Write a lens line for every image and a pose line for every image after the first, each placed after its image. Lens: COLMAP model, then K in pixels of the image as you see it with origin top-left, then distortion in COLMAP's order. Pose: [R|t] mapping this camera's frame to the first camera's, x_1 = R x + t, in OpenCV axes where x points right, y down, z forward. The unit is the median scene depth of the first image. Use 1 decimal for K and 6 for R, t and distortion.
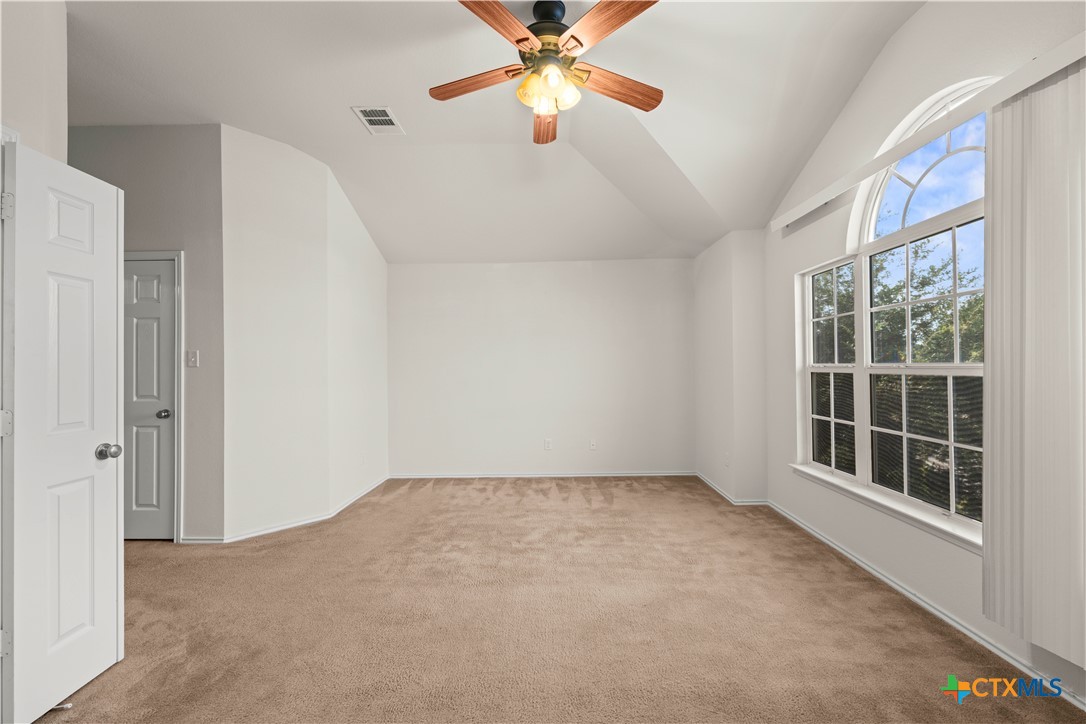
lens RADIAL K [[430.3, 0, 548.4], [0, 430.3, 367.7], [0, 0, 1]] dist [-0.000002, -0.000256]
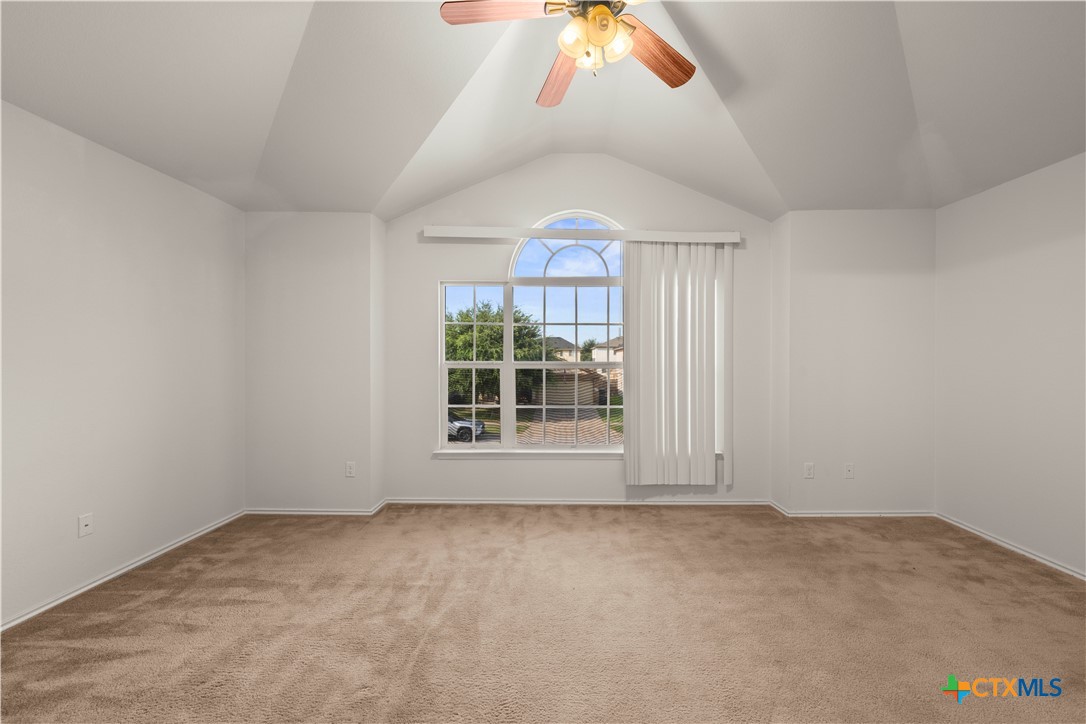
lens RADIAL K [[430.3, 0, 568.7], [0, 430.3, 360.0], [0, 0, 1]] dist [-0.000002, -0.000256]
pose [[-0.004296, 0.007424, 0.999963, -0.525931], [-0.000542, 0.999972, -0.007426, -0.003579], [-0.999991, -0.000574, -0.004292, 0.635198]]
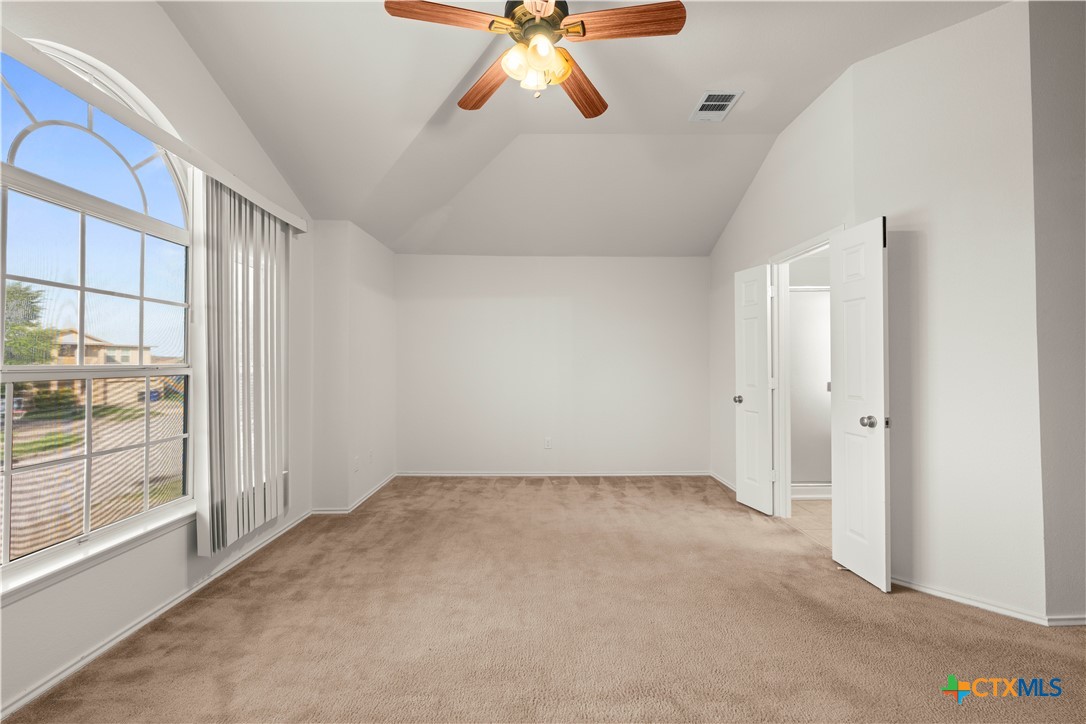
lens RADIAL K [[430.3, 0, 542.2], [0, 430.3, 358.2], [0, 0, 1]] dist [-0.000002, -0.000256]
pose [[-0.999834, -0.000253, -0.018200, 0.012407], [-0.000074, 0.999951, -0.009852, -0.012579], [0.018201, -0.009849, -0.999786, 1.166083]]
